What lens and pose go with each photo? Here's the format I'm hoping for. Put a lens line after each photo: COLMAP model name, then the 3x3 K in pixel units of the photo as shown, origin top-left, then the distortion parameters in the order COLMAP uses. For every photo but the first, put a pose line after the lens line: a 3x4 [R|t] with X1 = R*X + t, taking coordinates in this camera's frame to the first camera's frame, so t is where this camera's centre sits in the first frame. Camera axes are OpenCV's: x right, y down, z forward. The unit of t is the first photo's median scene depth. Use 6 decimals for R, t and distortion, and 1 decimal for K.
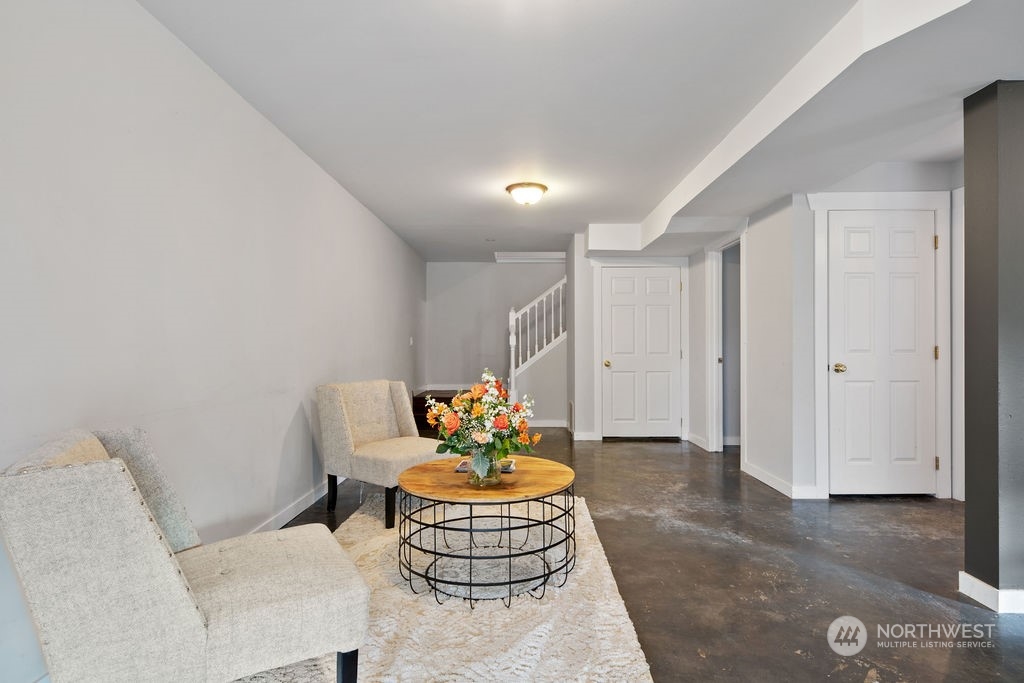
lens RADIAL K [[517.1, 0, 512.3], [0, 517.1, 345.0], [0, 0, 1]] dist [0.007180, -0.000714]
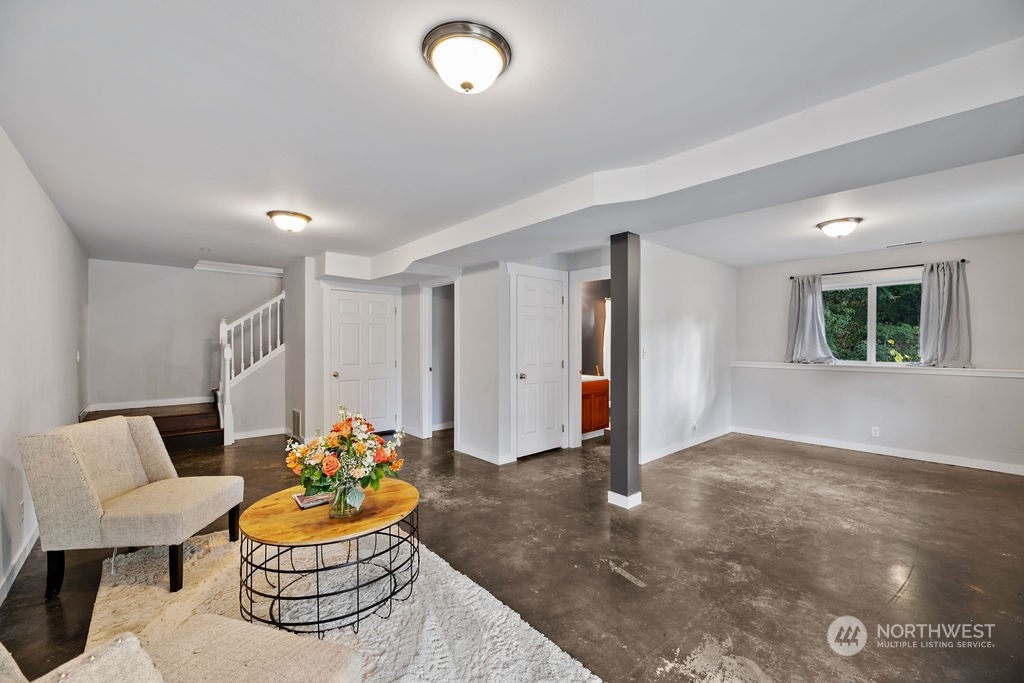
lens RADIAL K [[420.7, 0, 511.9], [0, 420.7, 341.9], [0, 0, 1]] dist [-0.002216, -0.000074]
pose [[0.743301, 0.003264, 0.668949, -0.239621], [-0.002247, 0.999995, -0.002382, -0.054742], [-0.668953, 0.000267, 0.743305, 0.075682]]
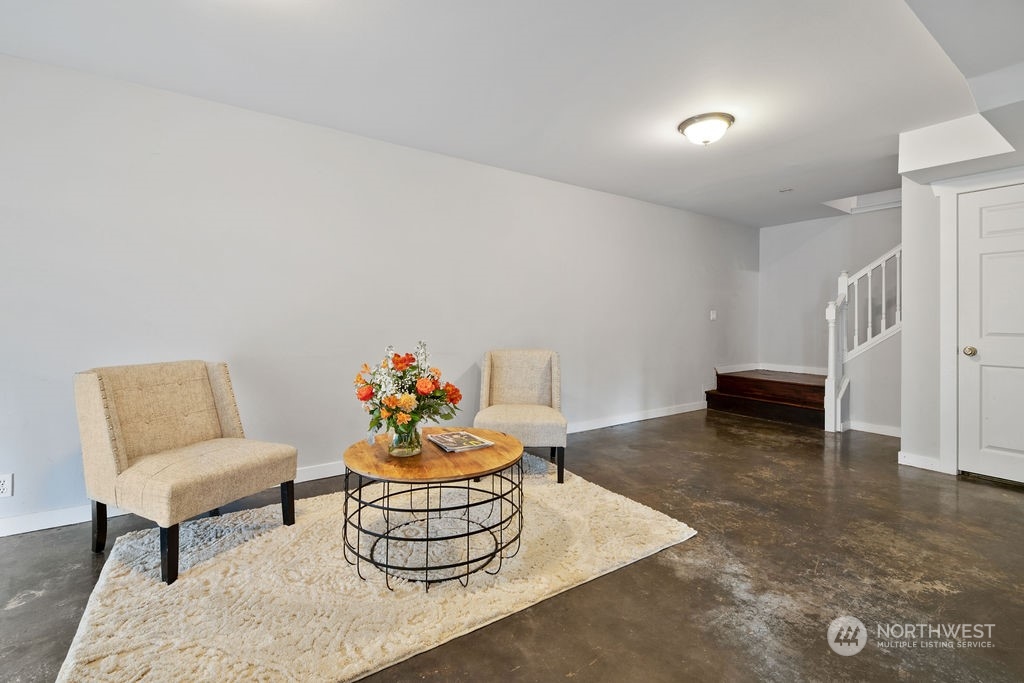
lens RADIAL K [[444.9, 0, 507.8], [0, 444.9, 314.4], [0, 0, 1]] dist [-0.005229, -0.000023]
pose [[0.567540, -0.003729, -0.823337, 0.487479], [-0.005527, 0.999950, -0.008339, 0.001205], [0.823327, 0.009284, 0.567491, 0.420520]]
